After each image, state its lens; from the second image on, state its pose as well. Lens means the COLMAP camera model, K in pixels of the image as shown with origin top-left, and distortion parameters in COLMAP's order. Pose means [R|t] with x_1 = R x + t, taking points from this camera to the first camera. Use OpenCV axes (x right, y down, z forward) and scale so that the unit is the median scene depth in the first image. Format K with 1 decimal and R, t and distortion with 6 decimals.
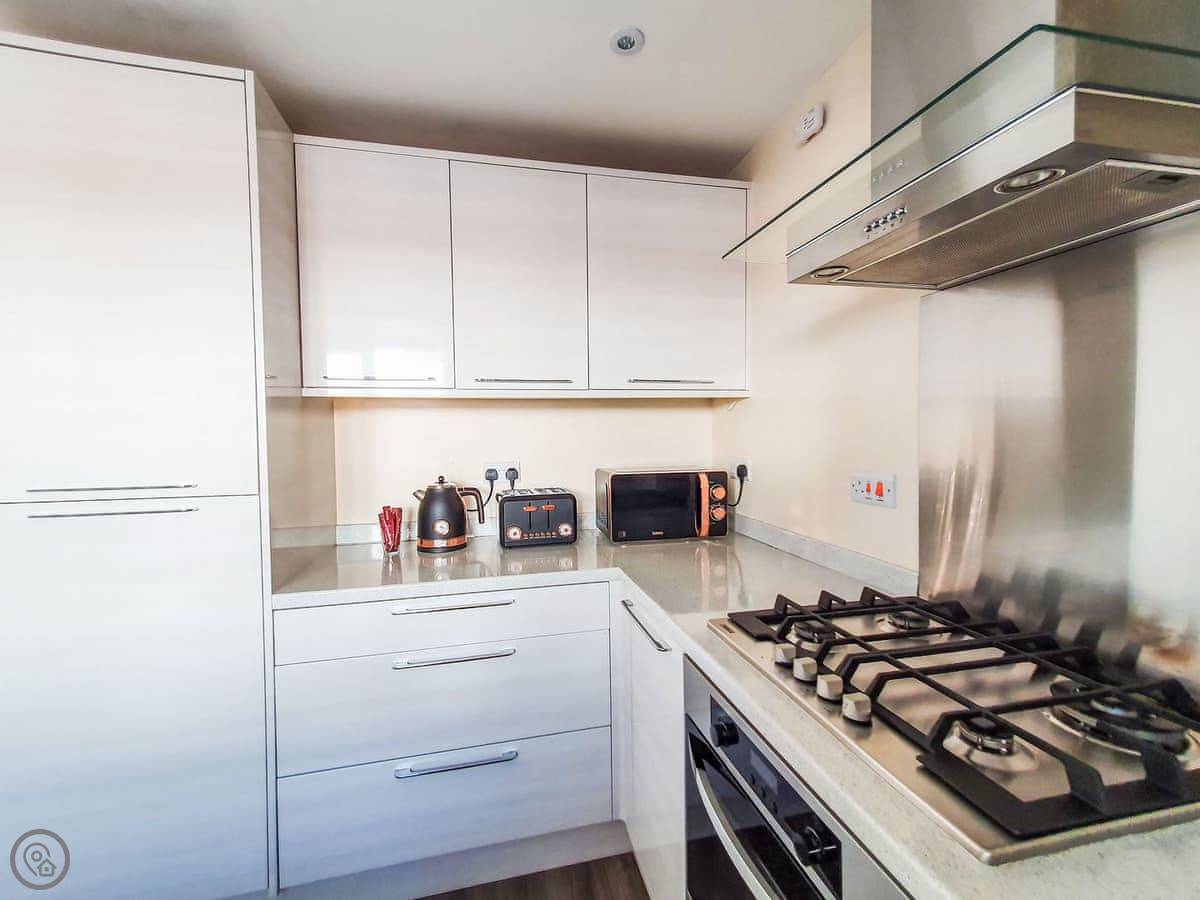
lens RADIAL K [[504.1, 0, 597.5], [0, 504.1, 446.6], [0, 0, 1]] dist [0.003141, 0.000241]
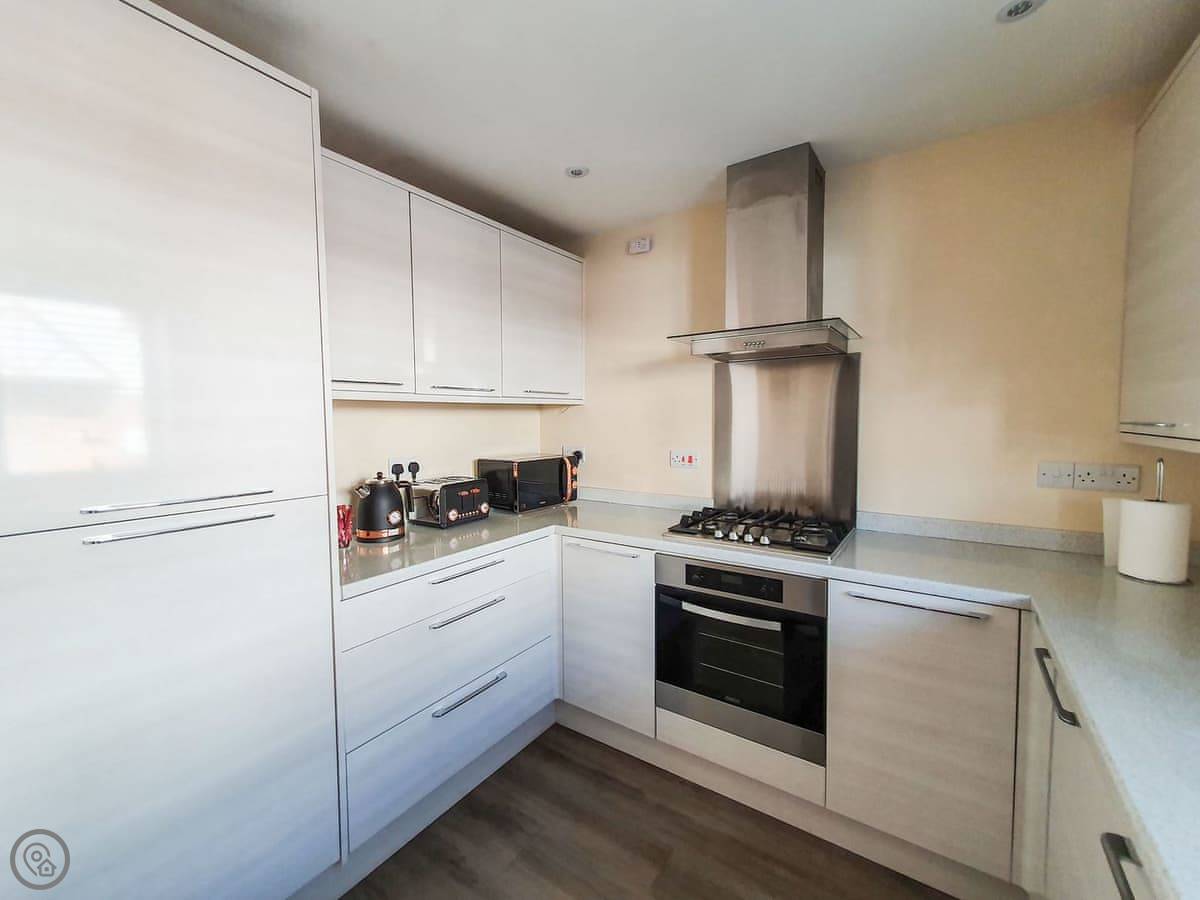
lens RADIAL K [[504.1, 0, 598.3], [0, 504.1, 448.7], [0, 0, 1]] dist [0.003141, 0.000241]
pose [[0.735509, -0.036946, 0.676507, -0.708452], [0.021247, 0.999279, 0.031474, -0.016311], [-0.677182, -0.008776, 0.735763, -0.119346]]
